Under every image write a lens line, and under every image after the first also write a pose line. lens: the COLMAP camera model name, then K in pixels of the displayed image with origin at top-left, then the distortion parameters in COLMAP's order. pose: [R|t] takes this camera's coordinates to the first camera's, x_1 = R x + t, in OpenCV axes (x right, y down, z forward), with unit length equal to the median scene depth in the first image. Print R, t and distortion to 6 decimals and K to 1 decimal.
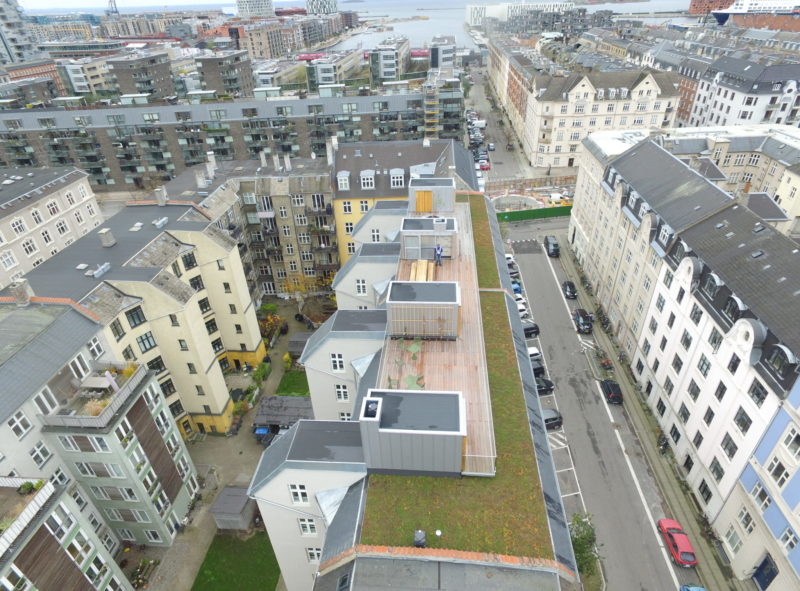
lens RADIAL K [[465.8, 0, 401.7], [0, 465.8, 296.4], [0, 0, 1]] dist [-0.012943, 0.014467]
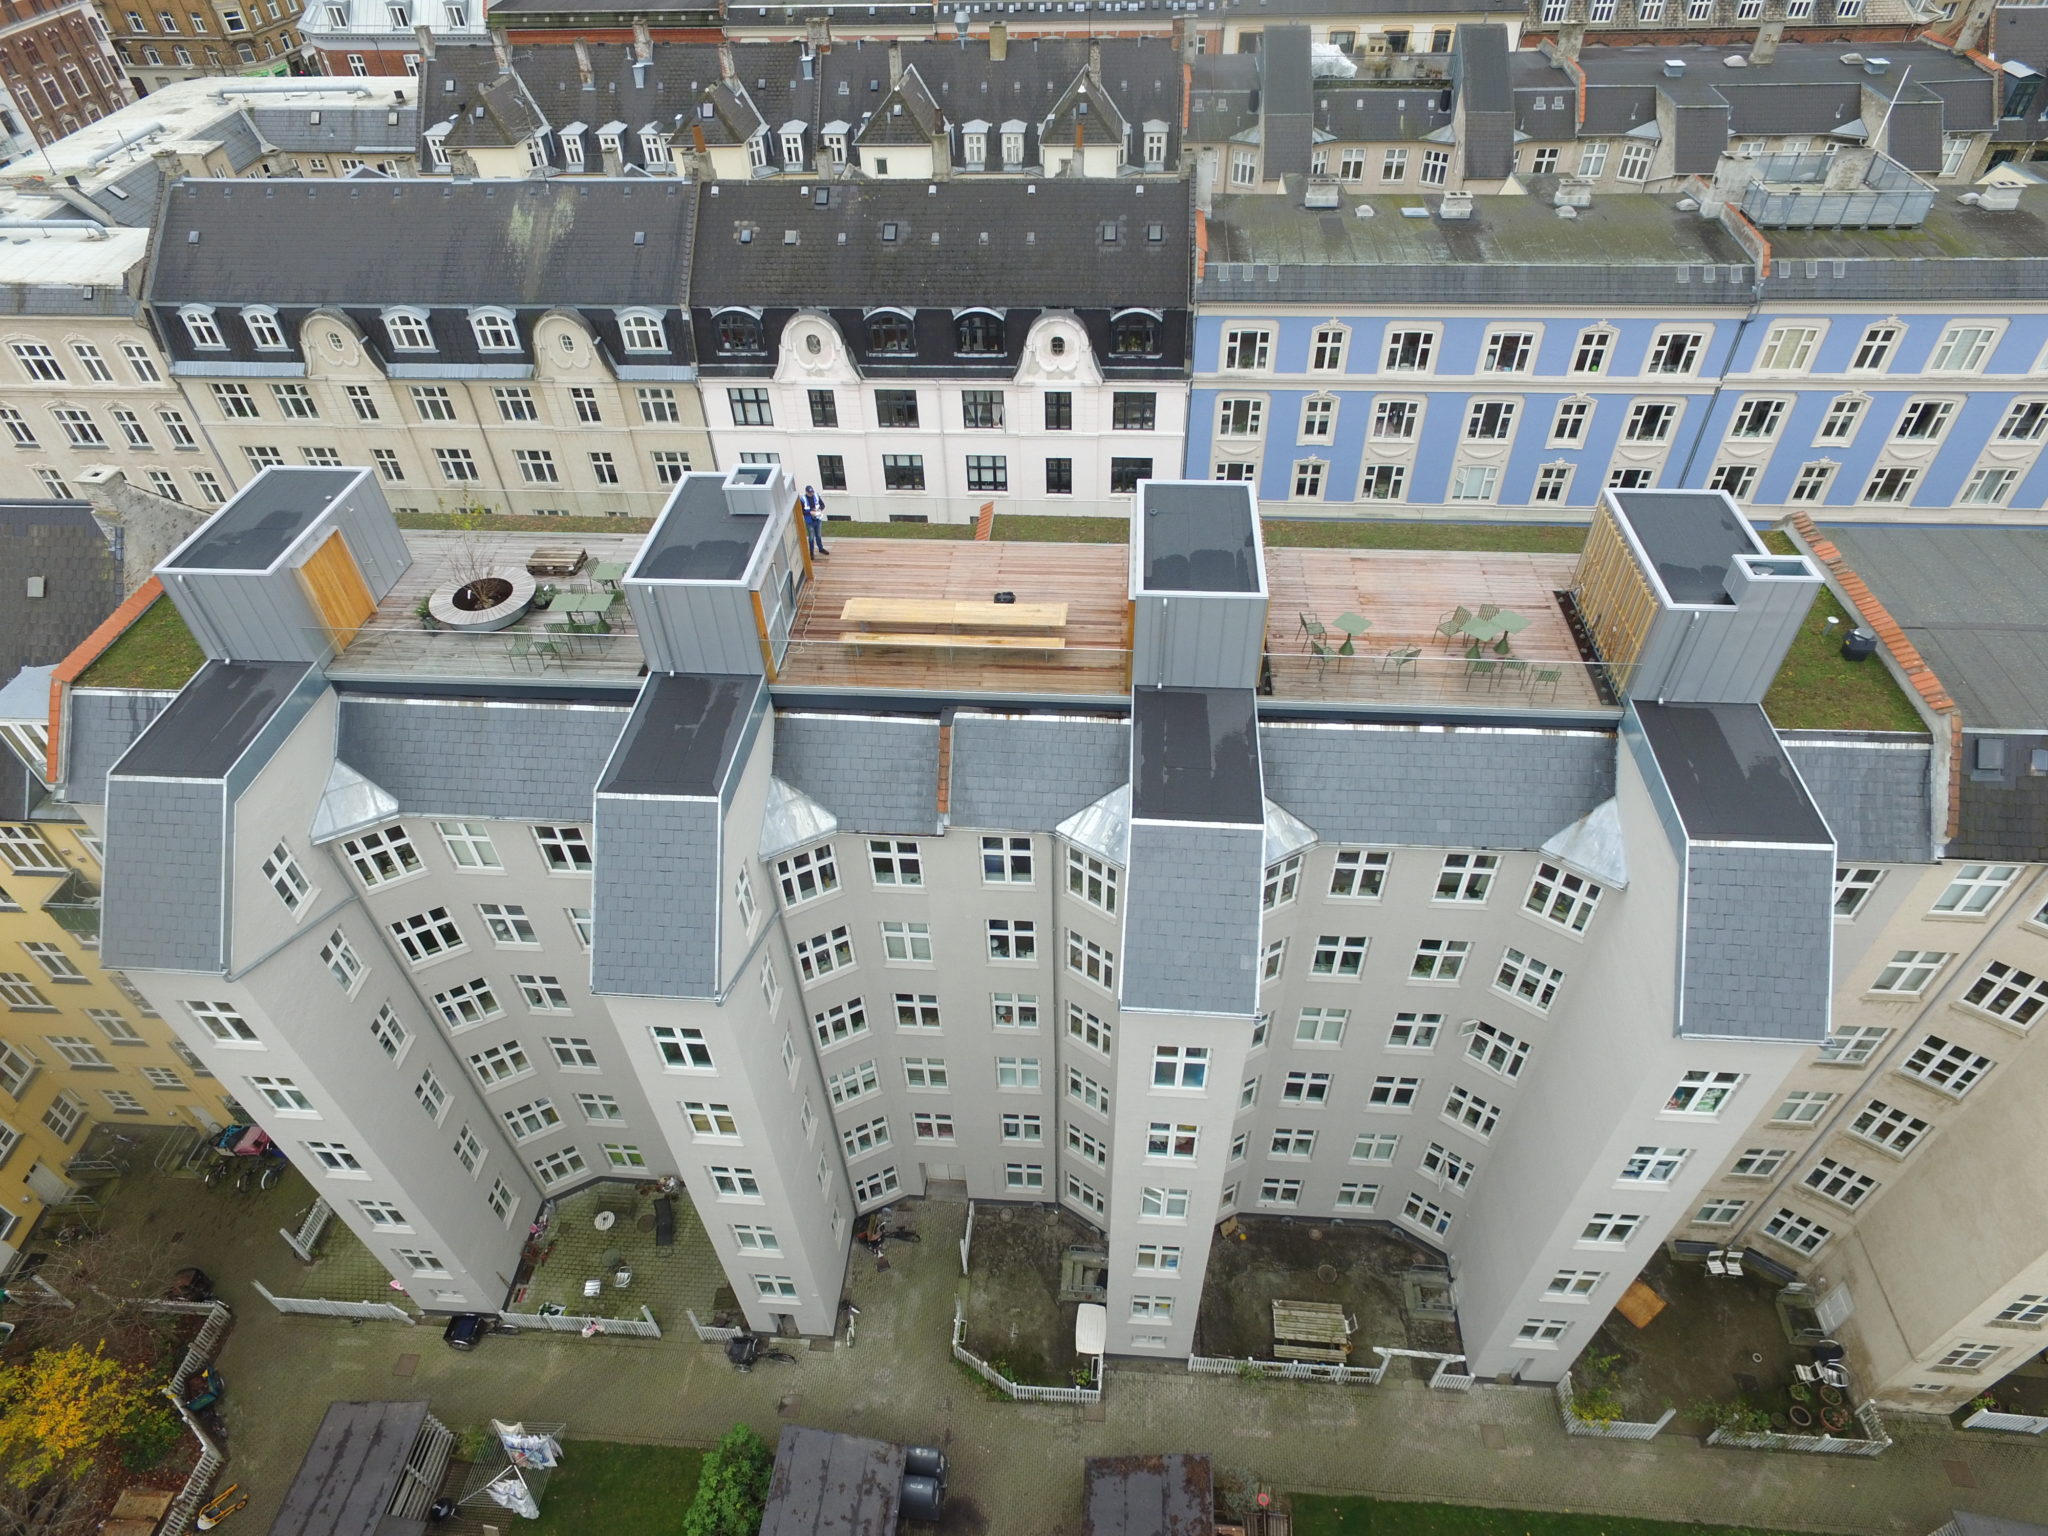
lens RADIAL K [[1192.0, 0, 1028.4], [0, 1192.0, 769.0], [0, 0, 1]] dist [-0.010872, 0.013815]
pose [[-0.003295, -0.655033, 0.755593, -0.378750], [0.563934, 0.622768, 0.542345, -0.234593], [-0.825813, 0.427892, 0.367343, 0.468032]]
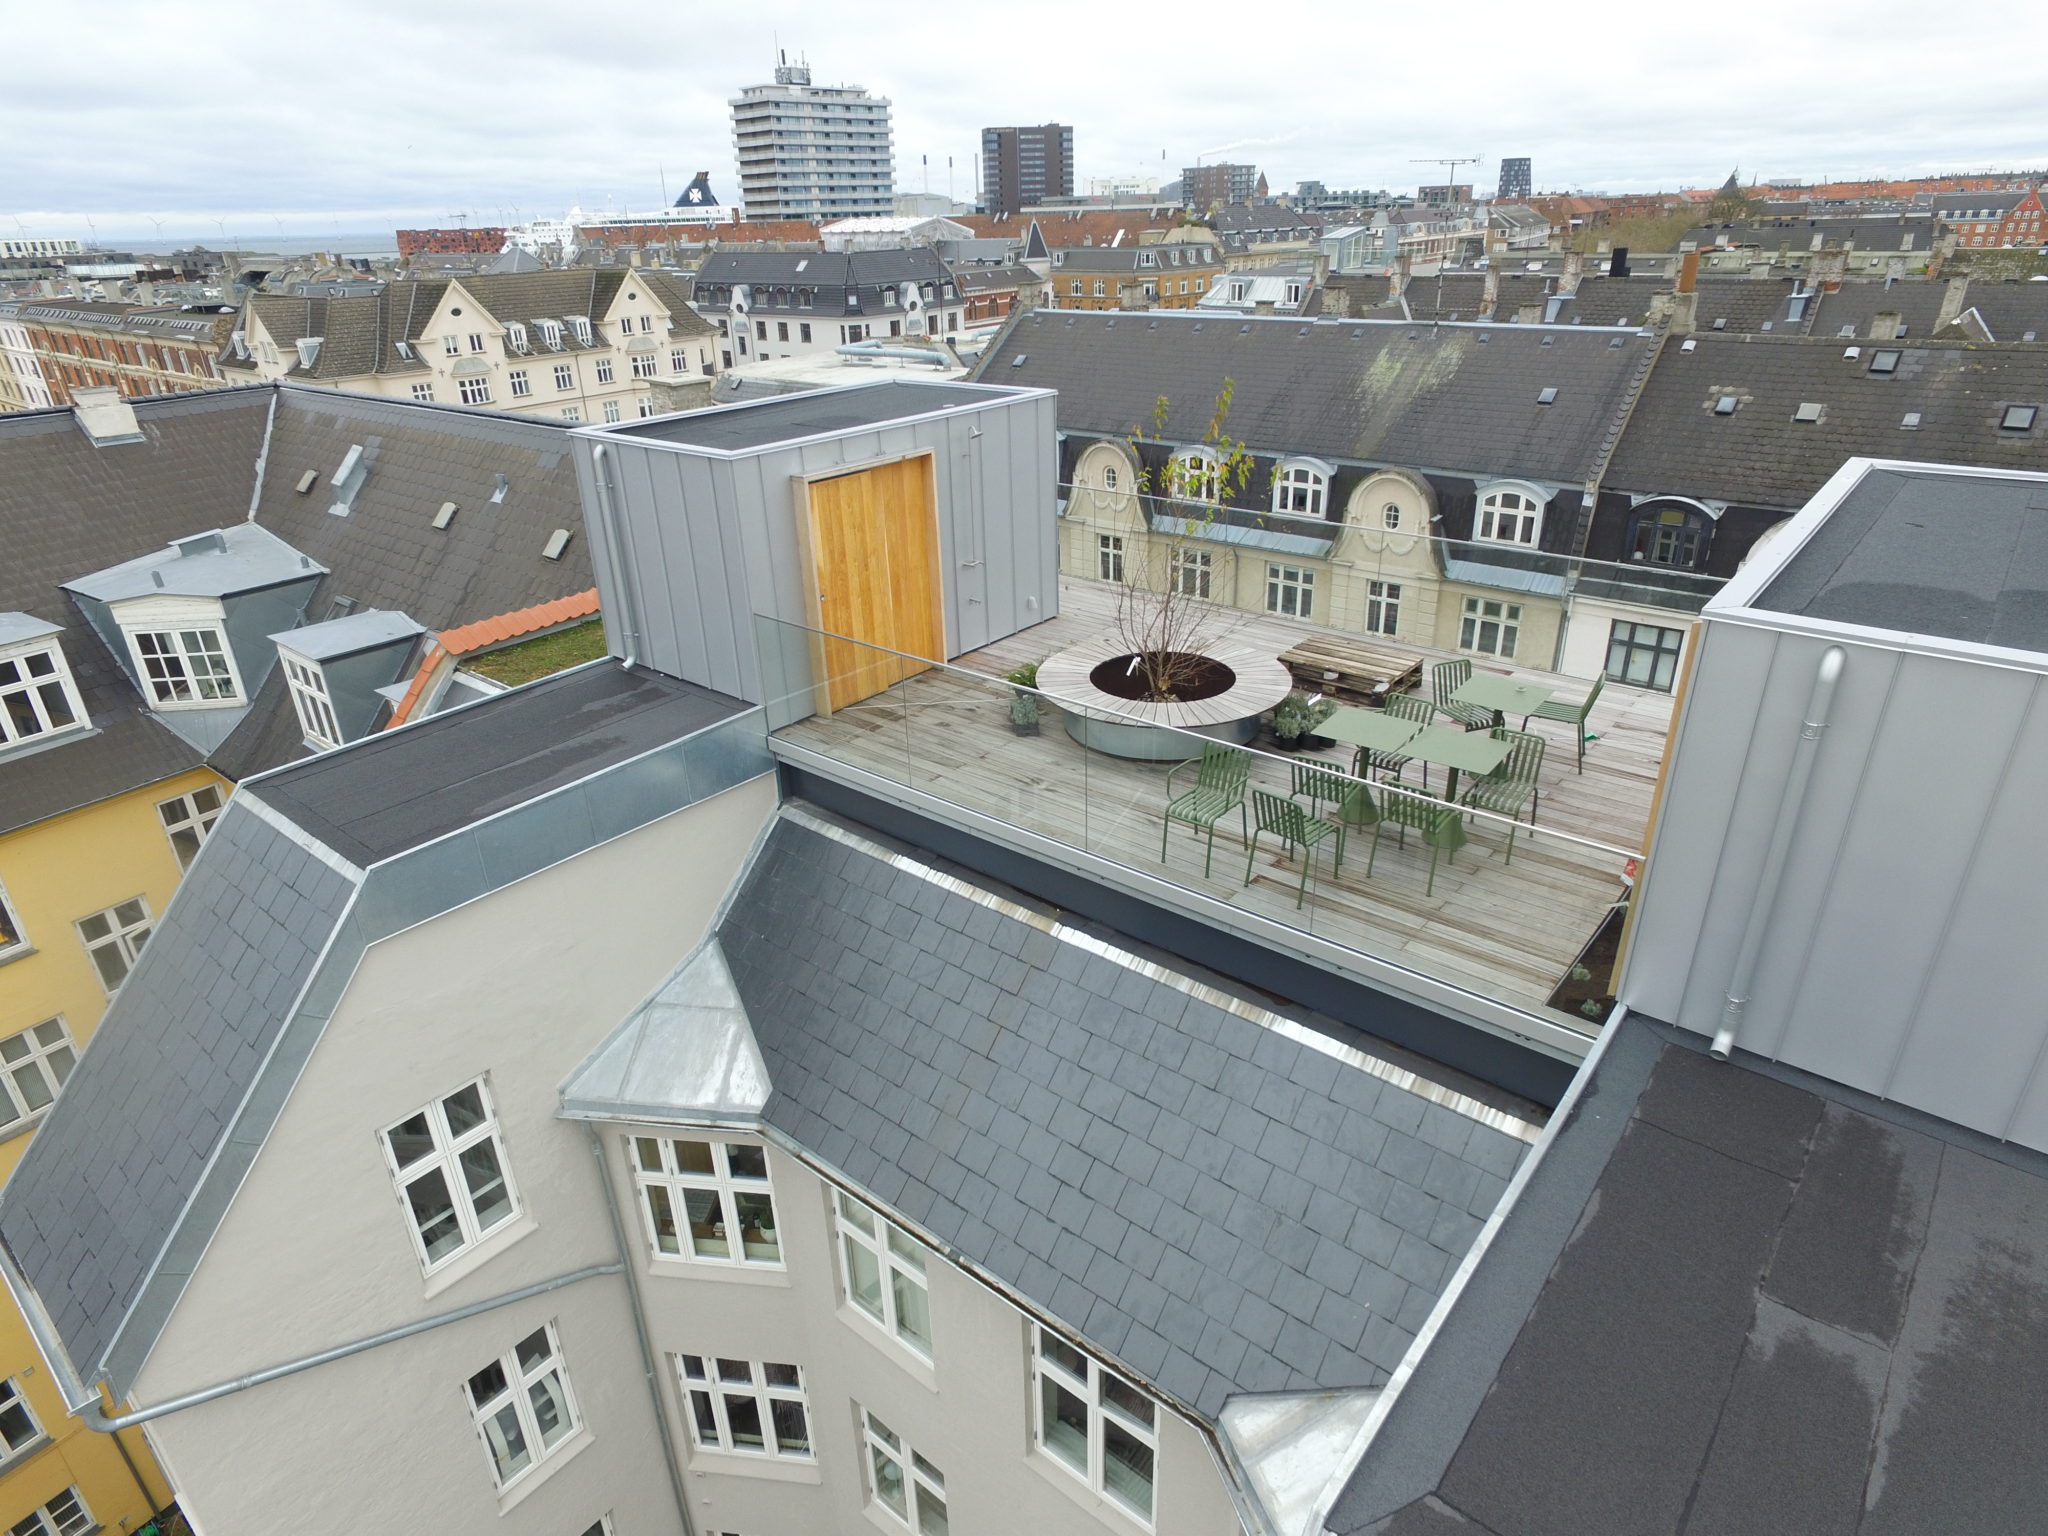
lens RADIAL K [[1192.0, 0, 1028.4], [0, 1192.0, 769.0], [0, 0, 1]] dist [-0.010872, 0.013815]
pose [[0.575510, -0.330120, 0.748204, -0.115242], [0.450113, 0.891722, 0.047221, -0.142299], [-0.682779, 0.309600, 0.661786, 0.701876]]
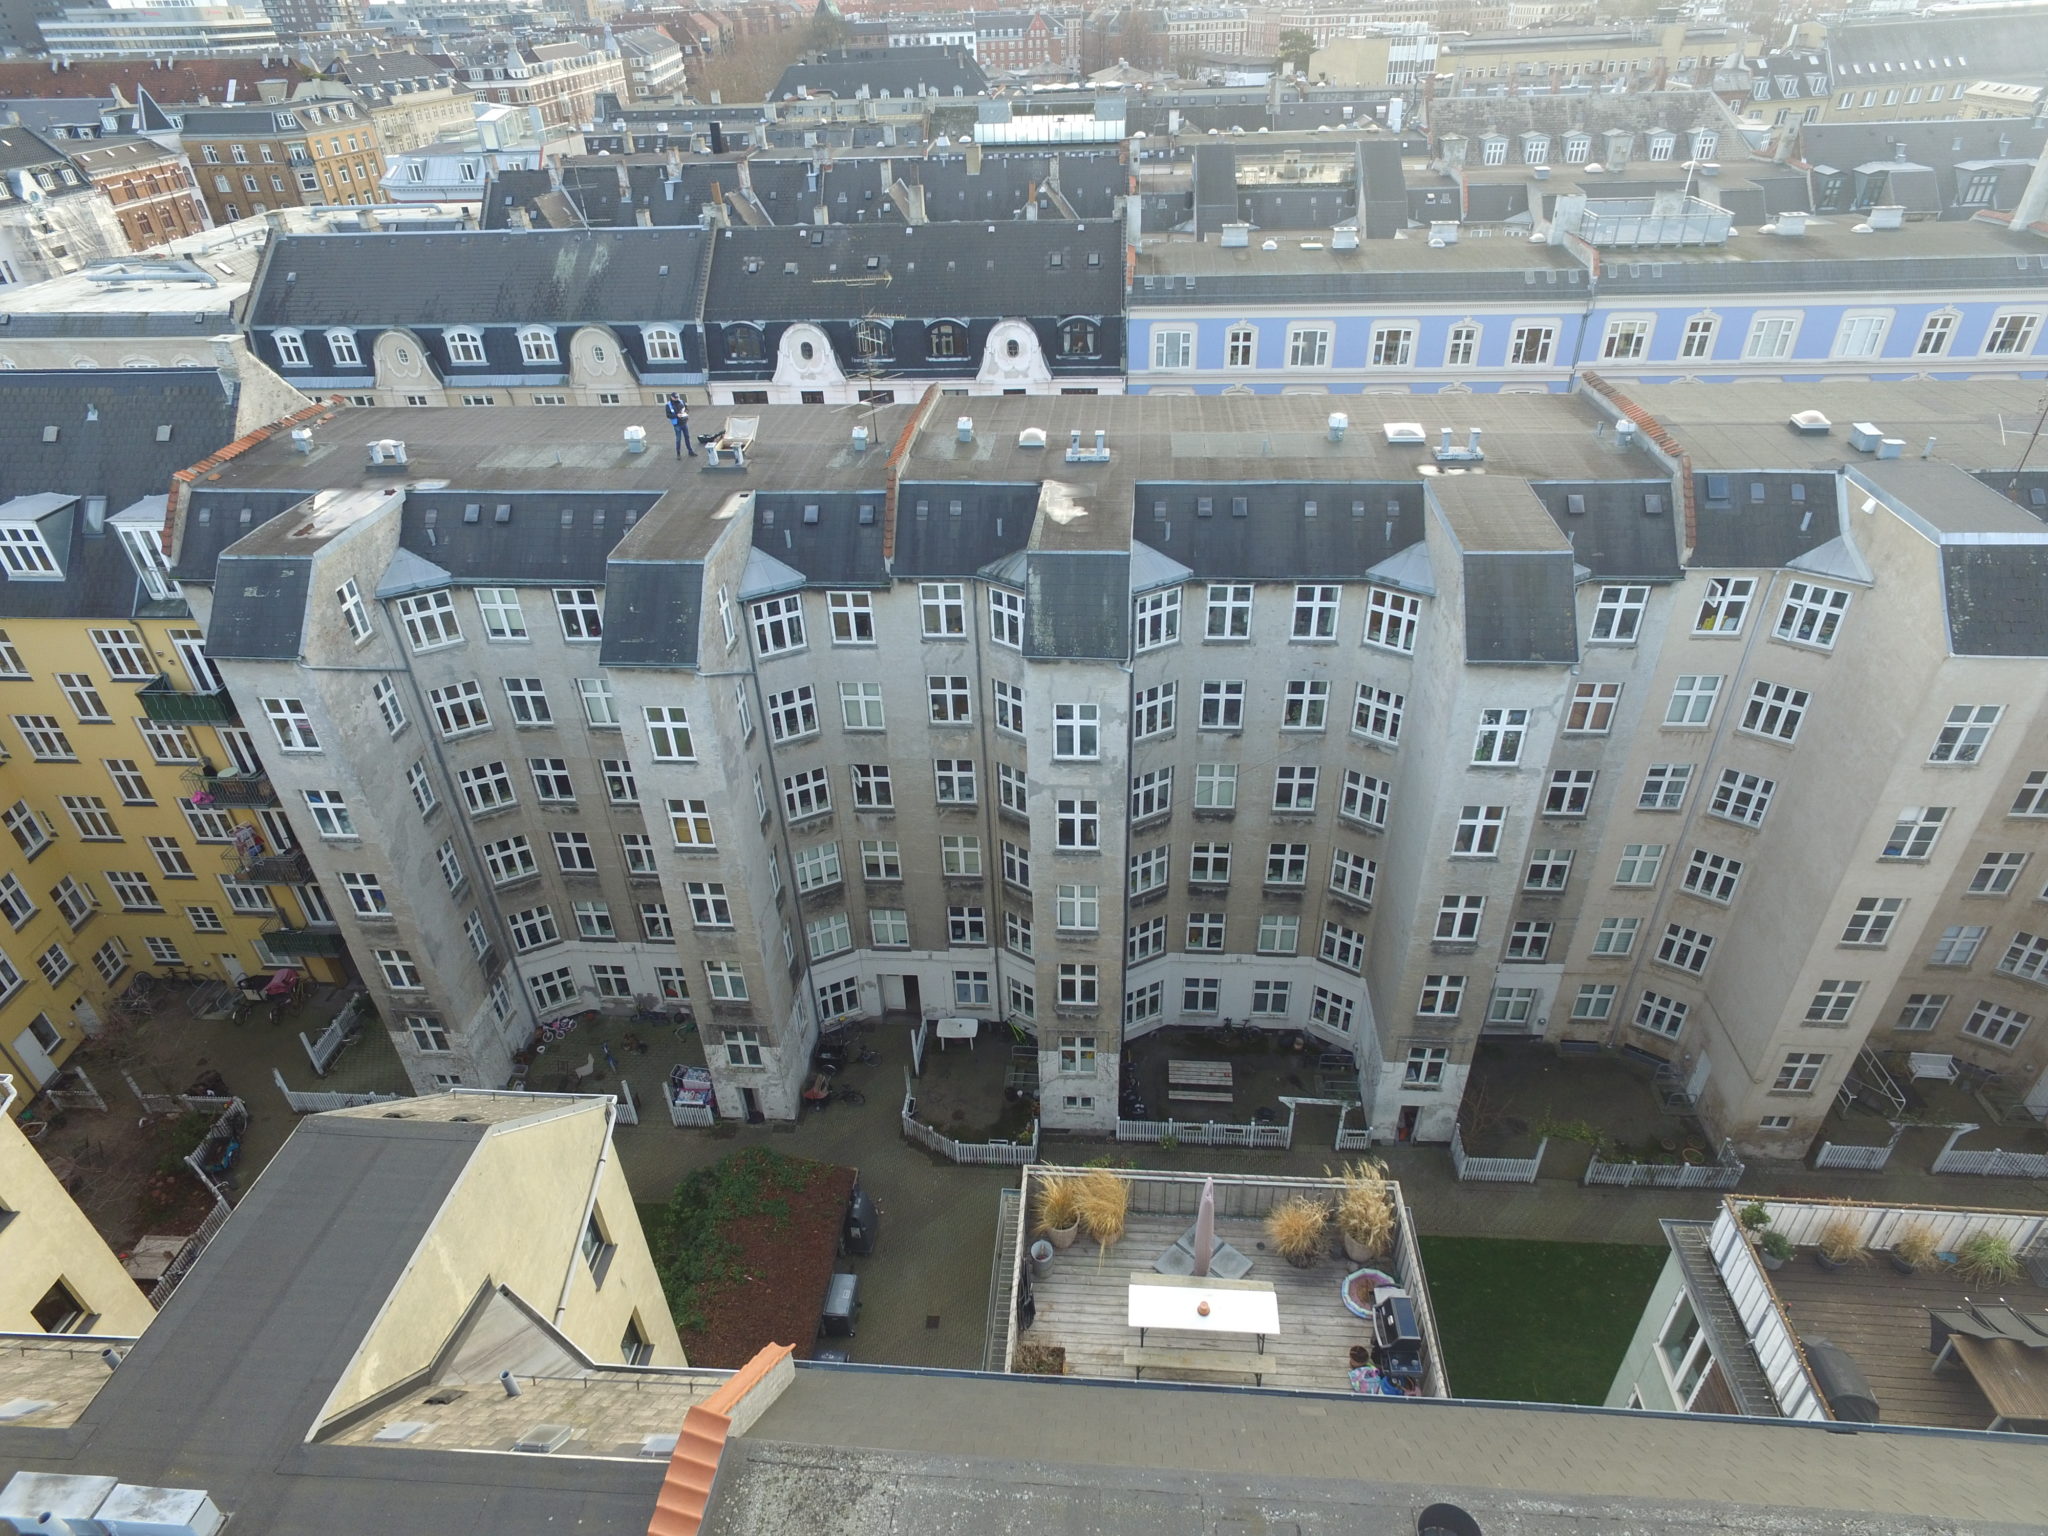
lens RADIAL K [[1192.0, 0, 1028.4], [0, 1192.0, 769.0], [0, 0, 1]] dist [-0.010872, 0.013815]
pose [[-0.003095, -0.525004, 0.851094, -0.584578], [0.567893, 0.699616, 0.433629, -0.128660], [-0.823096, 0.484673, 0.295981, 0.497730]]
